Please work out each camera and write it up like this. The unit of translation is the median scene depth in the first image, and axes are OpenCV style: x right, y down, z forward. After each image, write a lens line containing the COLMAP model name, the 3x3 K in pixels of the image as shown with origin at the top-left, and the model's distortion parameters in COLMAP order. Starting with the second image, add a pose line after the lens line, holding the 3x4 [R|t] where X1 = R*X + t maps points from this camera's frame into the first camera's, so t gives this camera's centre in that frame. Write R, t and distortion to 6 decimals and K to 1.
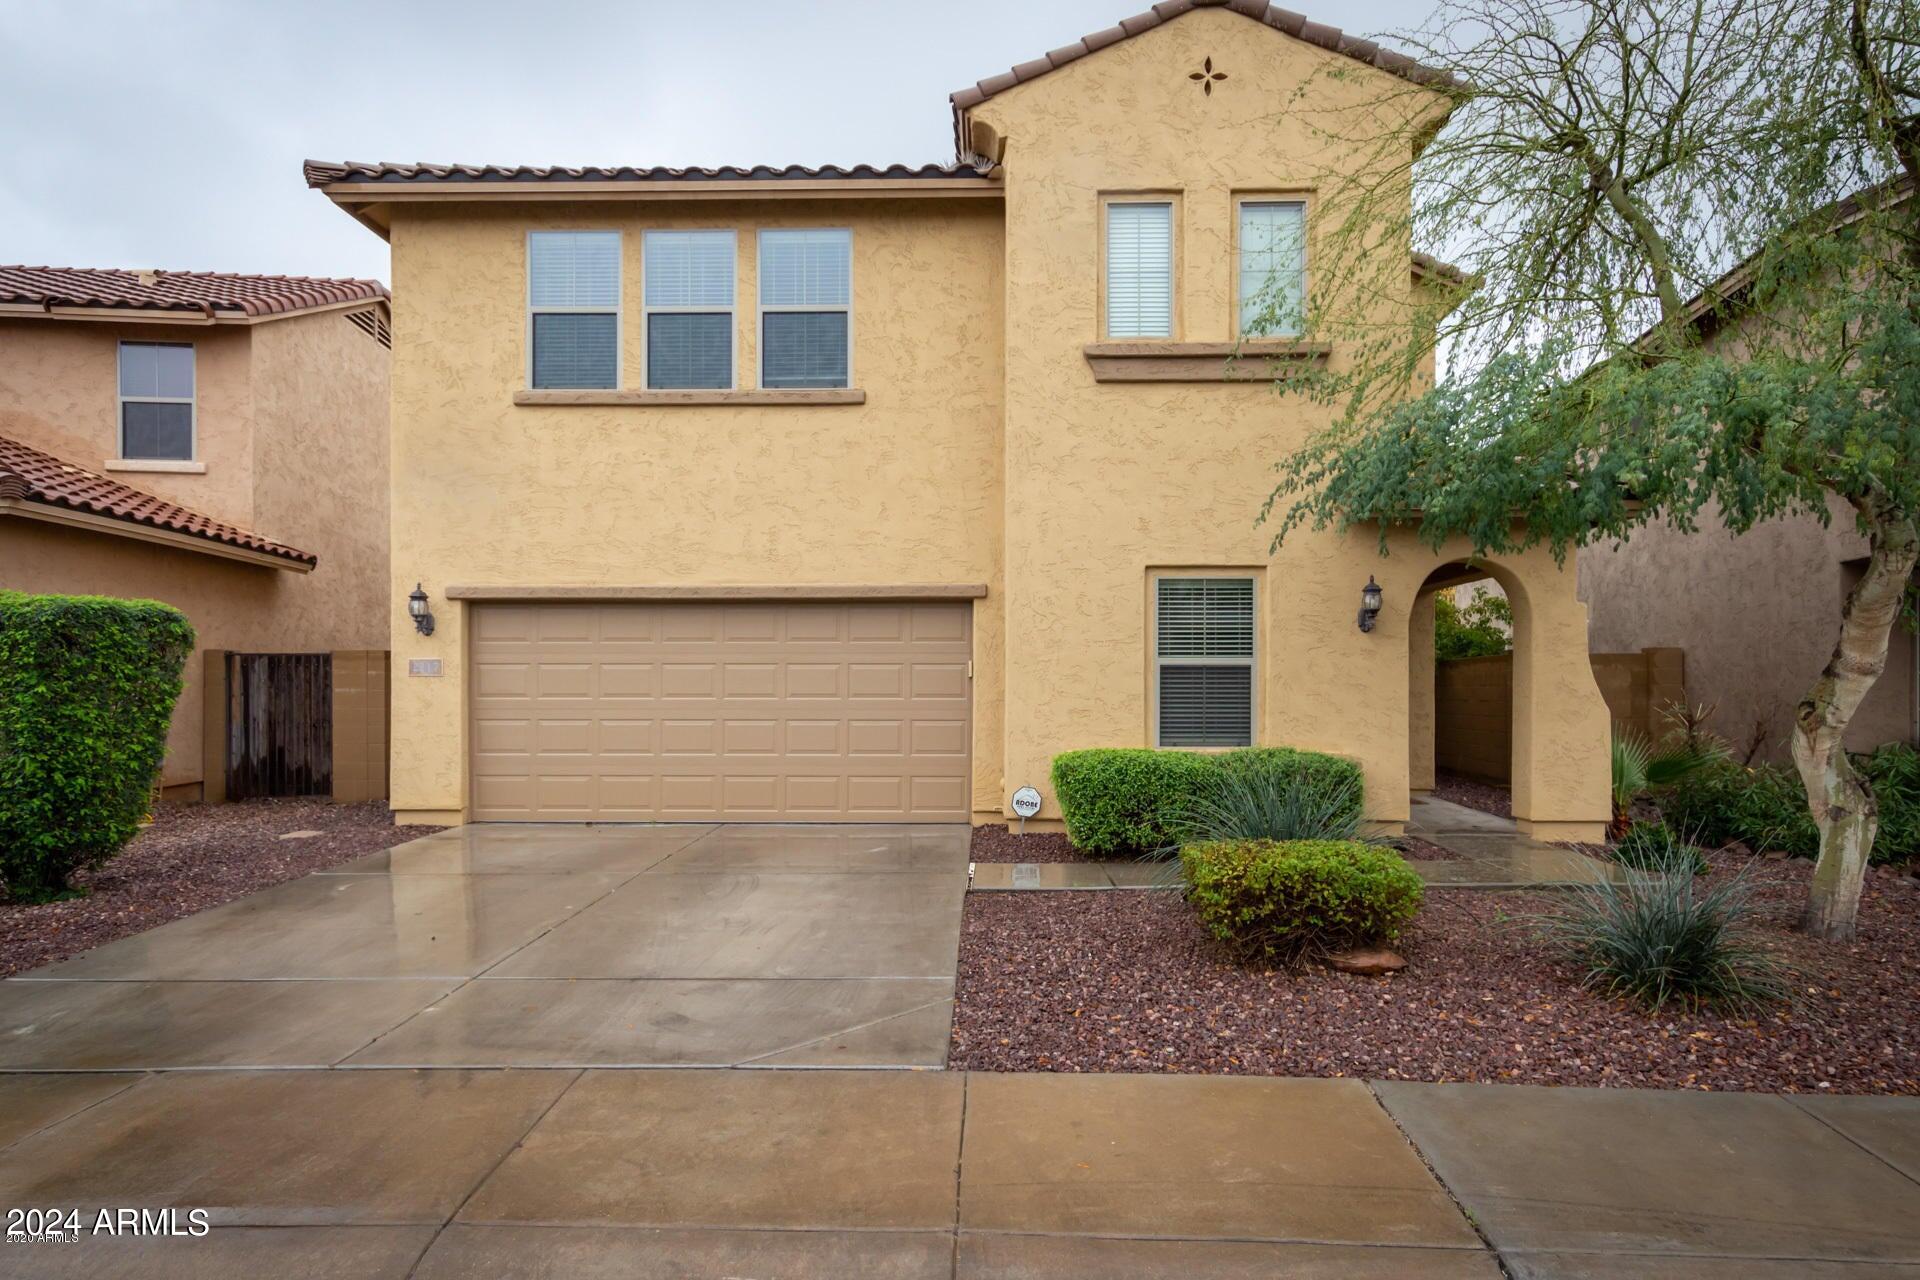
lens RADIAL K [[1008.2, 0, 1003.2], [0, 1008.2, 655.5], [0, 0, 1]] dist [0.010125, 0.001136]
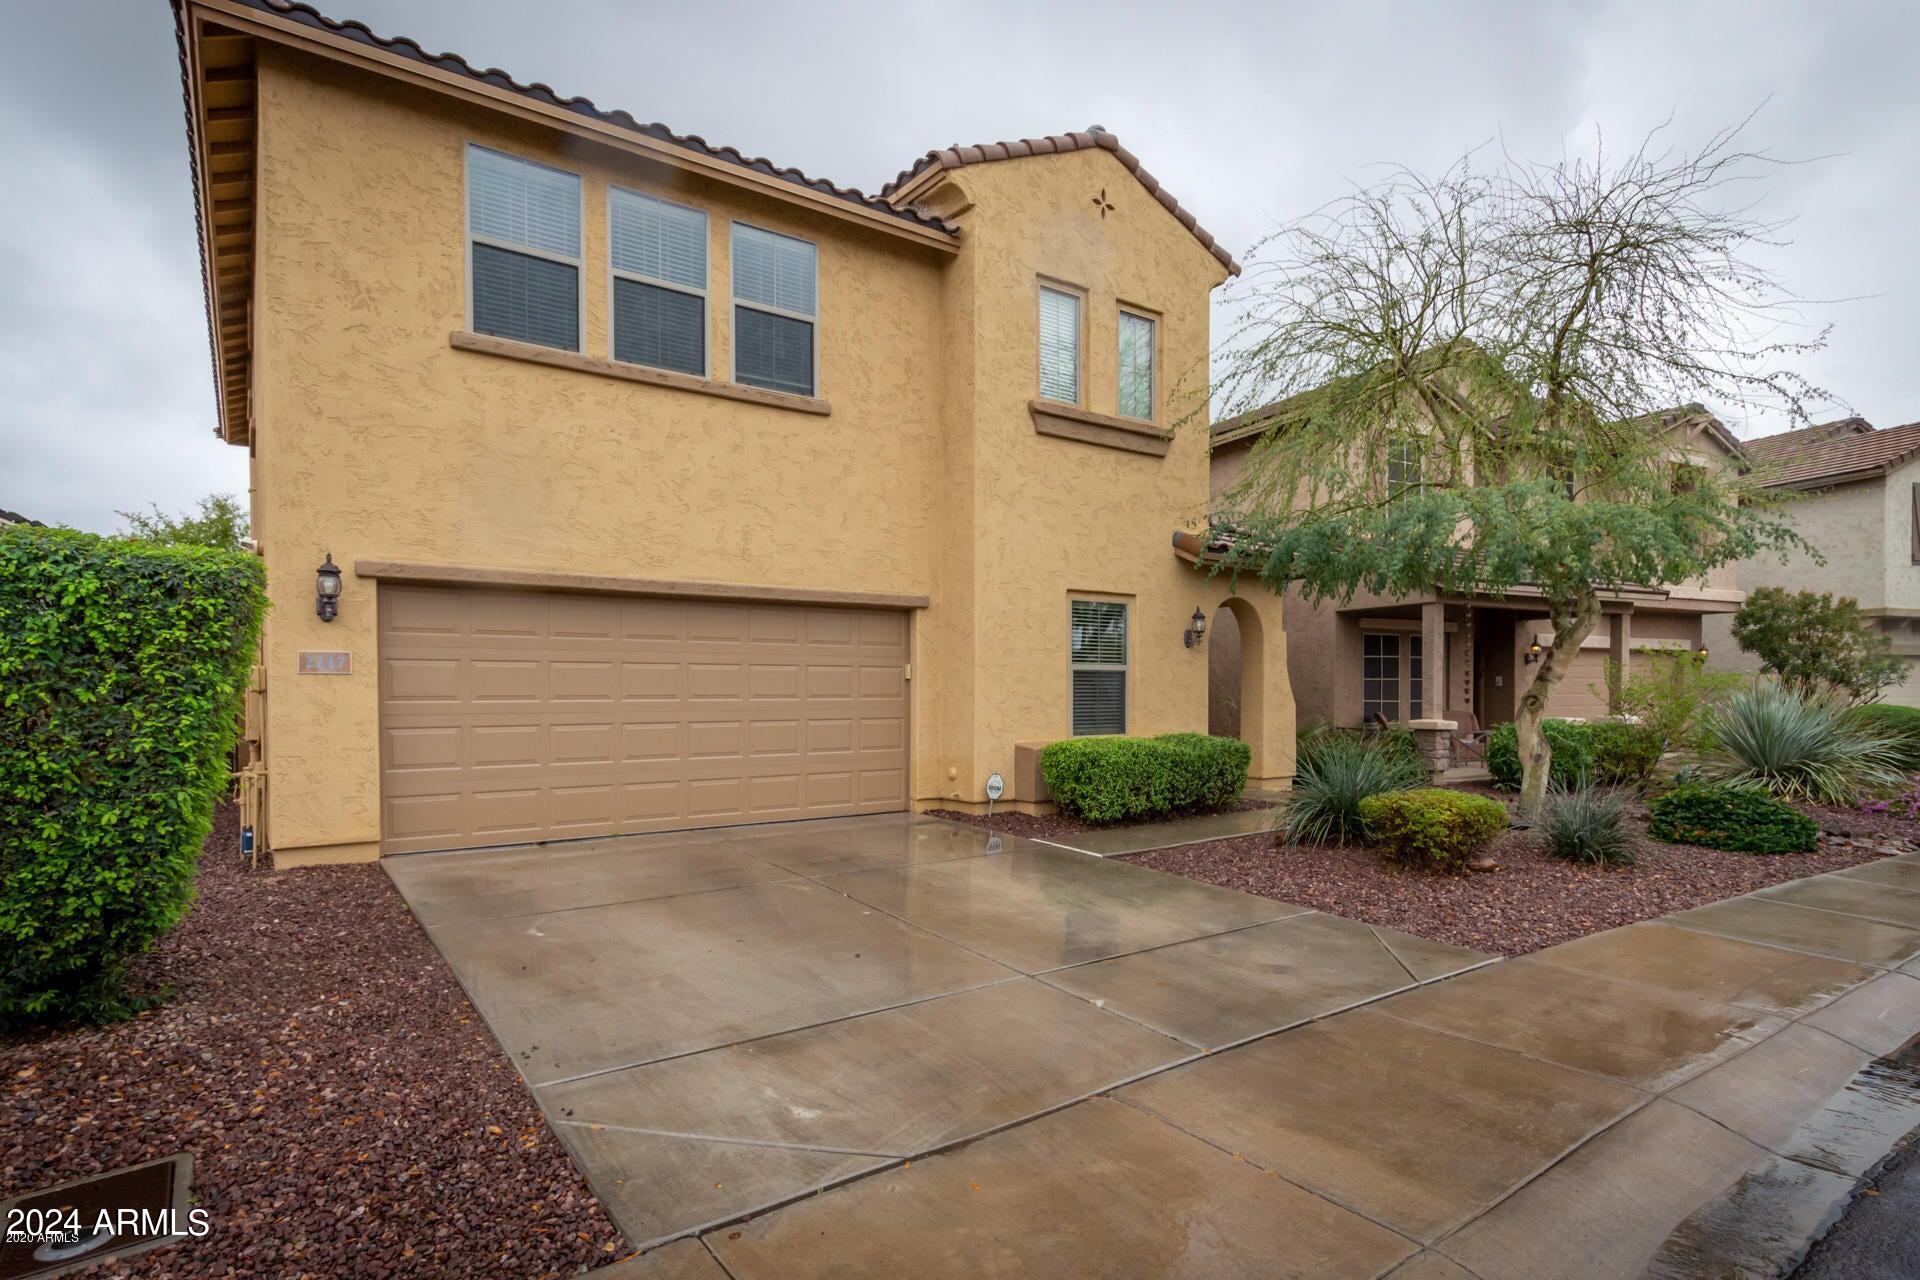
lens RADIAL K [[894.4, 0, 968.2], [0, 894.4, 672.8], [0, 0, 1]] dist [0.005525, 0.000612]
pose [[0.832096, 0.009462, 0.554551, -0.535725], [-0.015938, 0.999849, 0.006855, 0.006975], [-0.554402, -0.014543, 0.832122, 0.150835]]
